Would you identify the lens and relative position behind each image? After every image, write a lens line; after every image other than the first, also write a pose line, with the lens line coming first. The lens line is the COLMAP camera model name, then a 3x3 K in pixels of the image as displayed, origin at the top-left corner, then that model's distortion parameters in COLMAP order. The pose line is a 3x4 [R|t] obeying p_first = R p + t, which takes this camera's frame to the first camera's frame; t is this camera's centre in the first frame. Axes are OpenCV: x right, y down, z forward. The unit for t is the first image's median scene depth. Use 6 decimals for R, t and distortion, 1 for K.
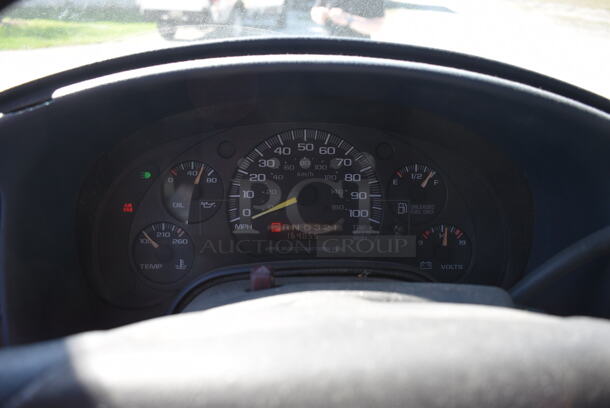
lens RADIAL K [[539.7, 0, 306.2], [0, 539.7, 202.9], [0, 0, 1]] dist [-0.085153, 0.012159]
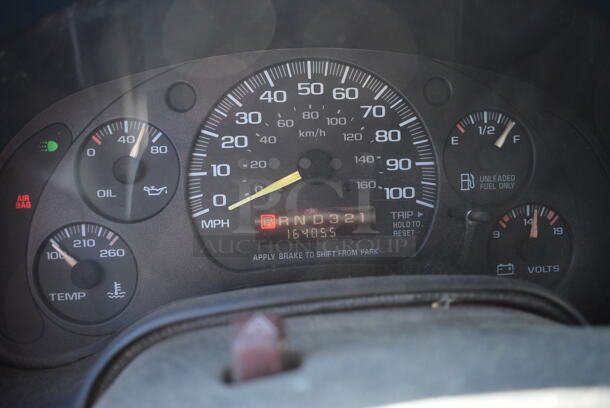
lens RADIAL K [[539.7, 0, 304.1], [0, 539.7, 207.0], [0, 0, 1]] dist [-0.085153, 0.012159]
pose [[0.998085, -0.048743, 0.038086, -0.038482], [0.047615, 0.998416, 0.029979, 0.011858], [-0.039486, -0.028108, 0.998825, 0.386544]]
